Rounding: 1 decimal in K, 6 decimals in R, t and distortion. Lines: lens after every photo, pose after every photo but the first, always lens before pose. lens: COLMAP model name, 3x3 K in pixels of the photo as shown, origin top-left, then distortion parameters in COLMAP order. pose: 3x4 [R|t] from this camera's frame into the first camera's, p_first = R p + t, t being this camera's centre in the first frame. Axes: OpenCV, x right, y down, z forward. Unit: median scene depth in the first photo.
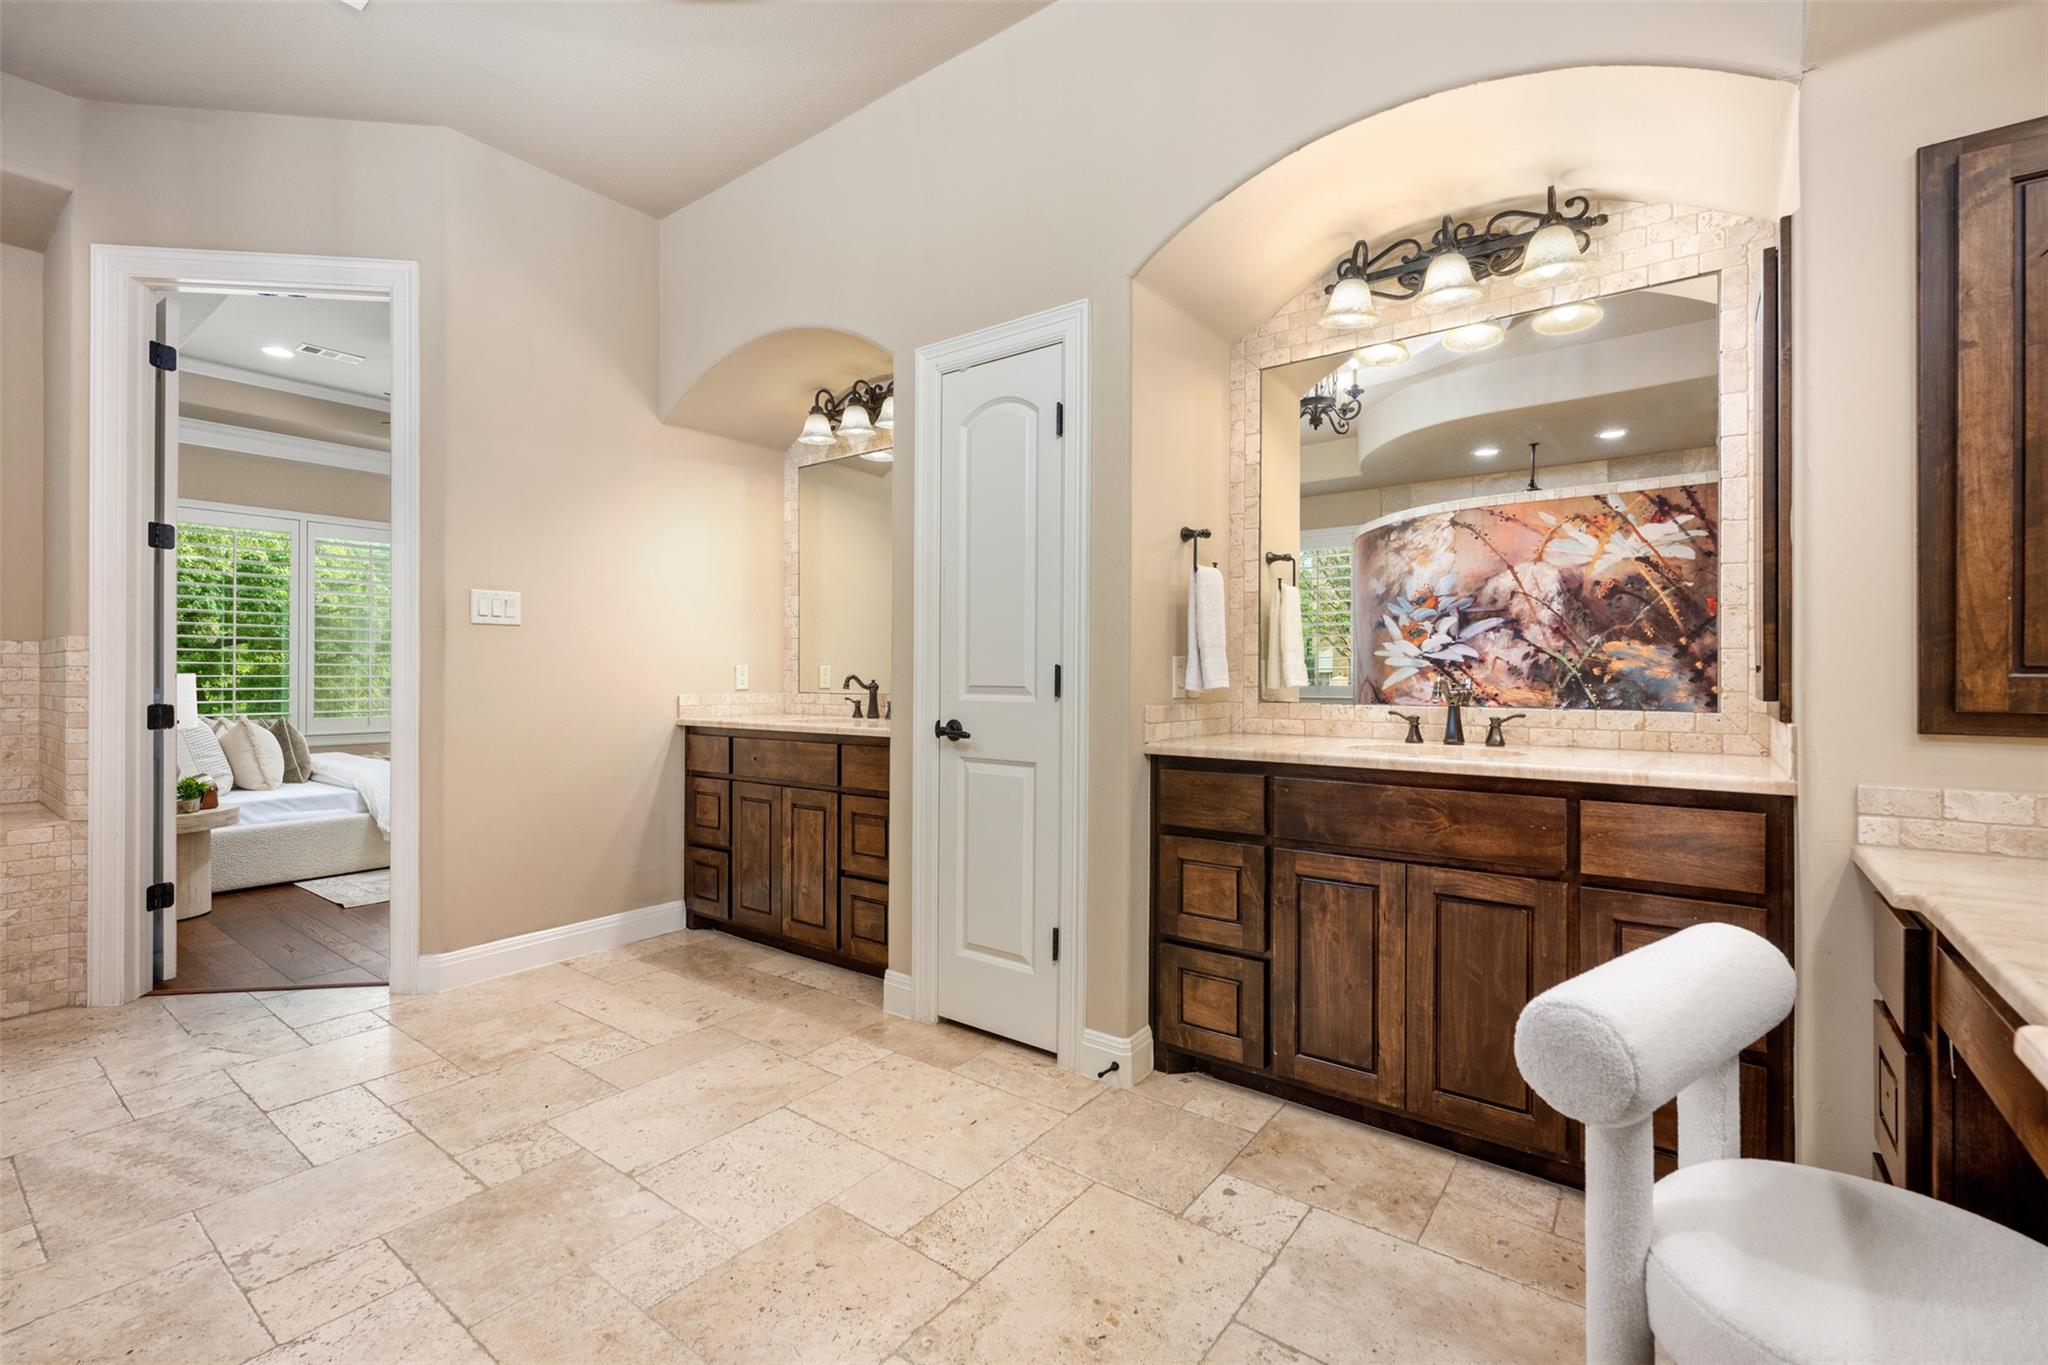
lens RADIAL K [[890.3, 0, 1022.9], [0, 890.3, 676.3], [0, 0, 1]] dist [0.000471, -0.000352]
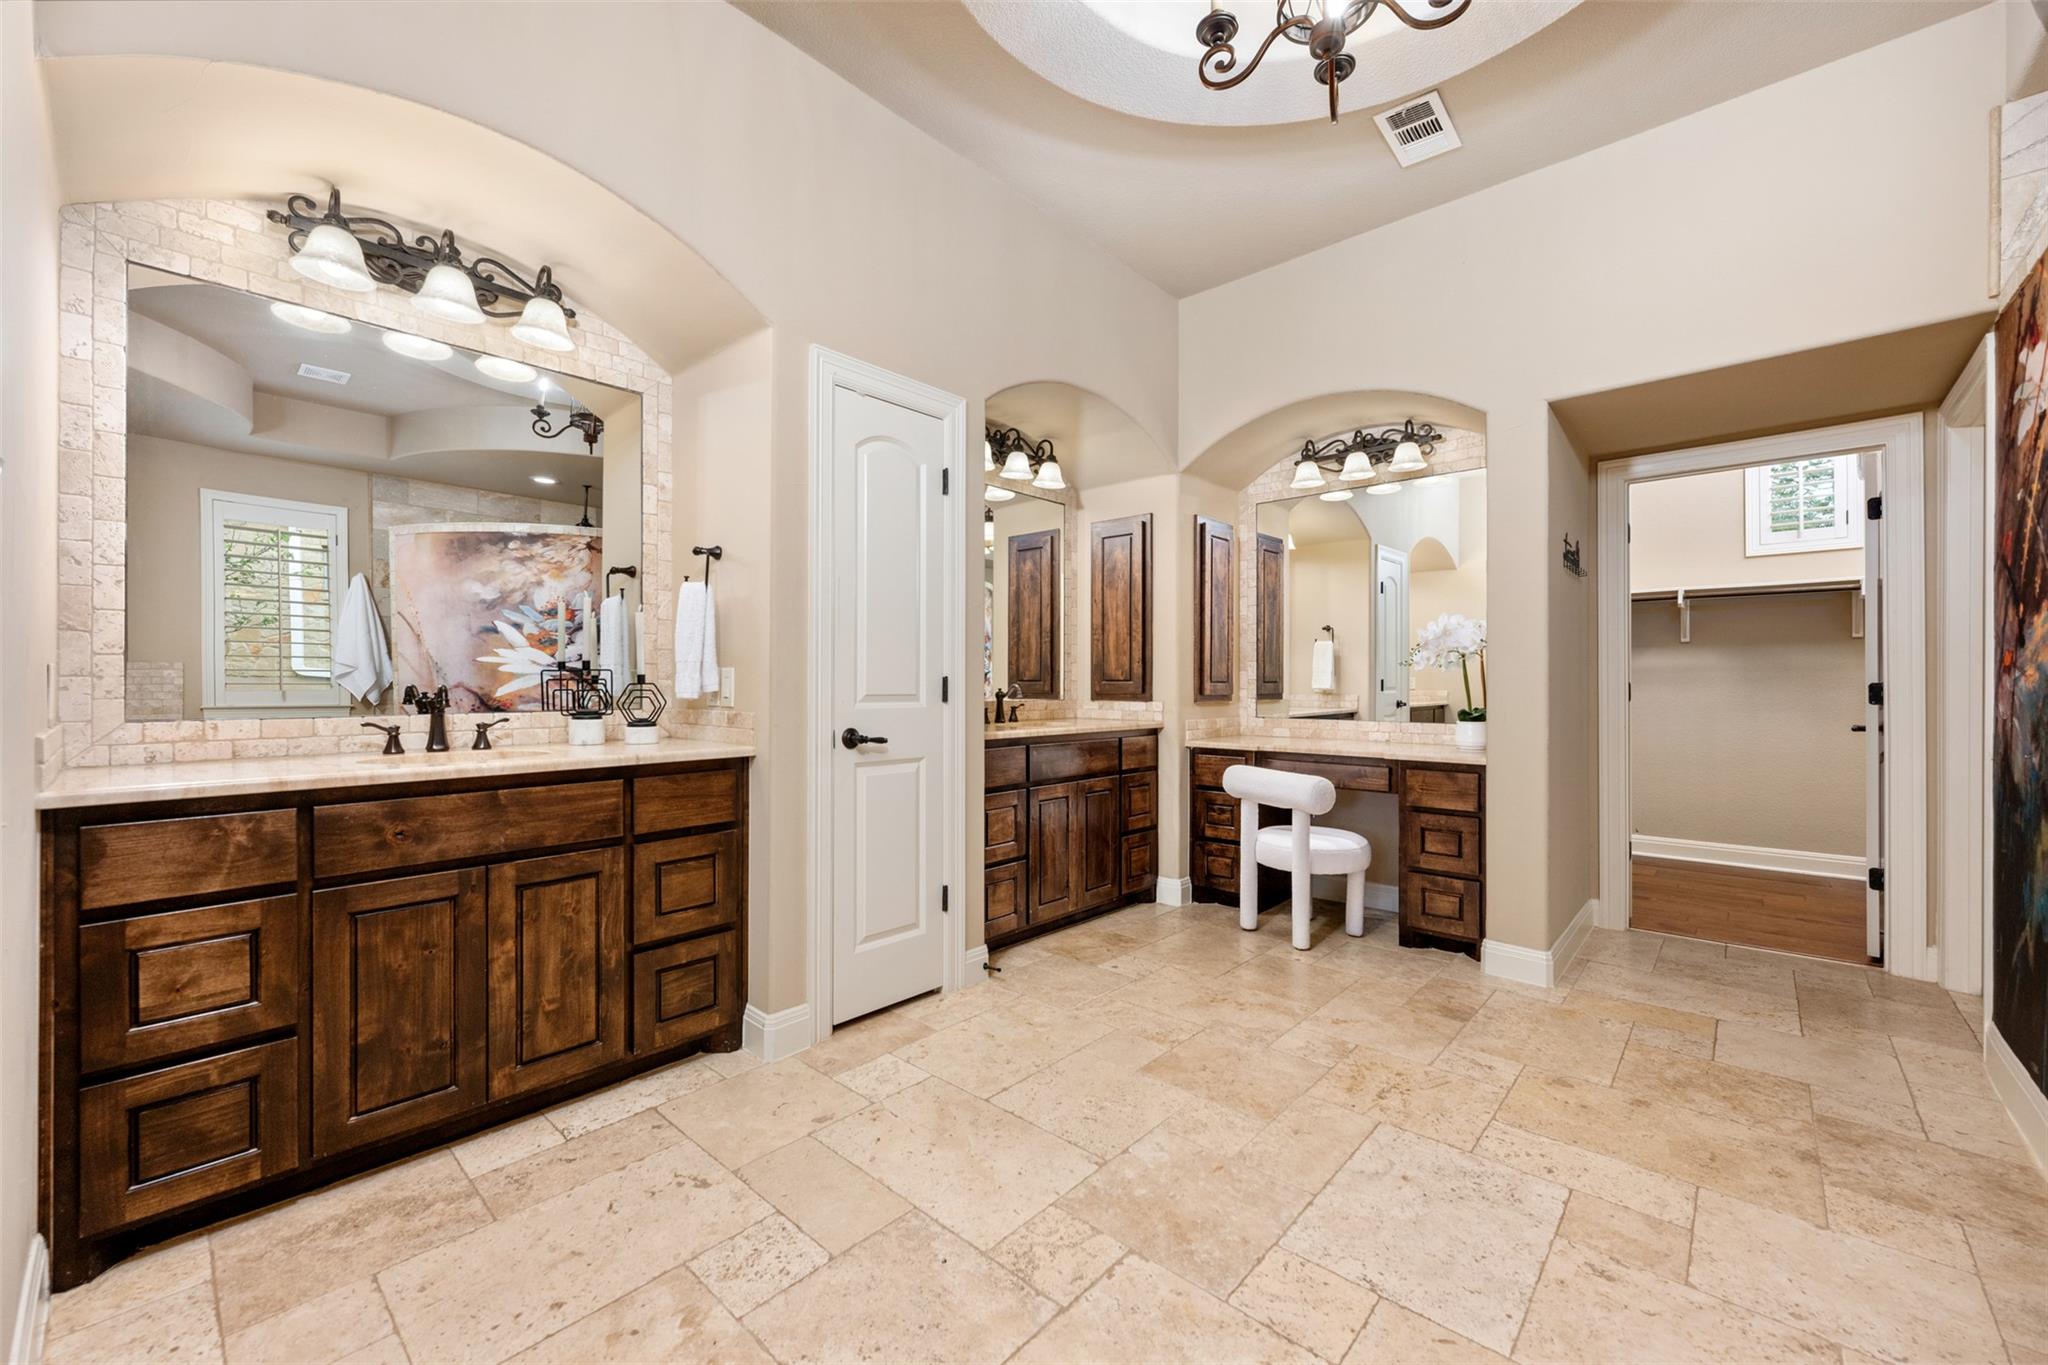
lens RADIAL K [[811.9, 0, 1021.7], [0, 811.9, 687.5], [0, 0, 1]] dist [-0.000562, 0.000006]
pose [[0.087289, -0.009167, 0.996141, -0.978379], [-0.001472, 0.999955, 0.009331, -0.006919], [-0.996182, -0.002281, 0.087272, 0.709427]]
